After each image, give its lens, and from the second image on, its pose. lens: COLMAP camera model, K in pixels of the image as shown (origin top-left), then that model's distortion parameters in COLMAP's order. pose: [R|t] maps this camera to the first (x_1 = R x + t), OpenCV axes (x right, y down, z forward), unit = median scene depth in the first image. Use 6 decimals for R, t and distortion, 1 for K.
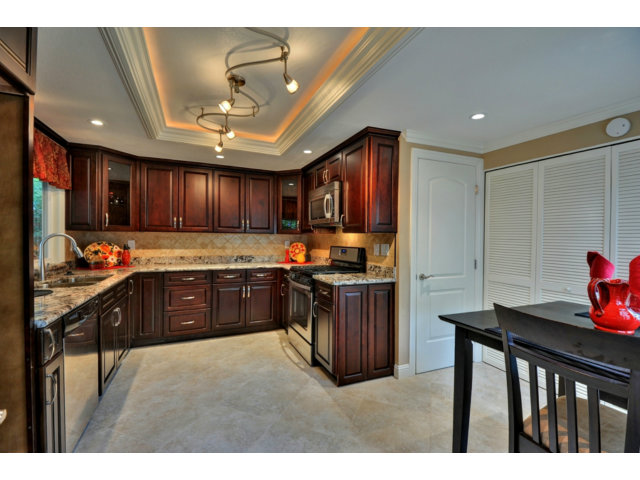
lens RADIAL K [[286.2, 0, 319.0], [0, 286.2, 241.0], [0, 0, 1]] dist [0.040742, -0.036669]
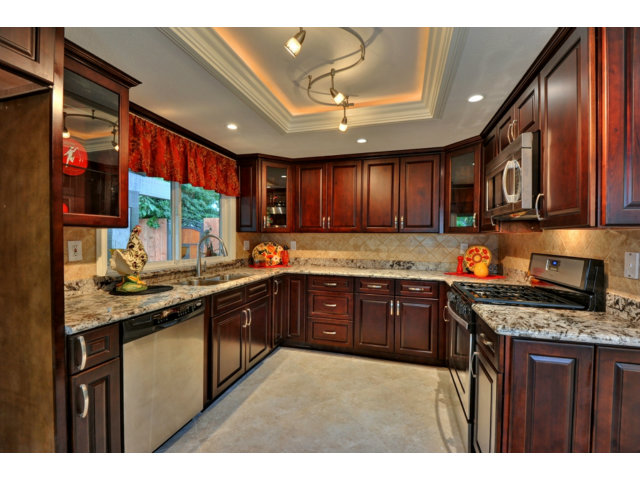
lens RADIAL K [[286.2, 0, 319.0], [0, 286.2, 241.0], [0, 0, 1]] dist [0.040742, -0.036669]
pose [[0.769255, 0.005449, -0.638919, 0.092987], [-0.007675, 0.999970, -0.000711, -0.003252], [0.638896, 0.005451, 0.769274, 0.291811]]
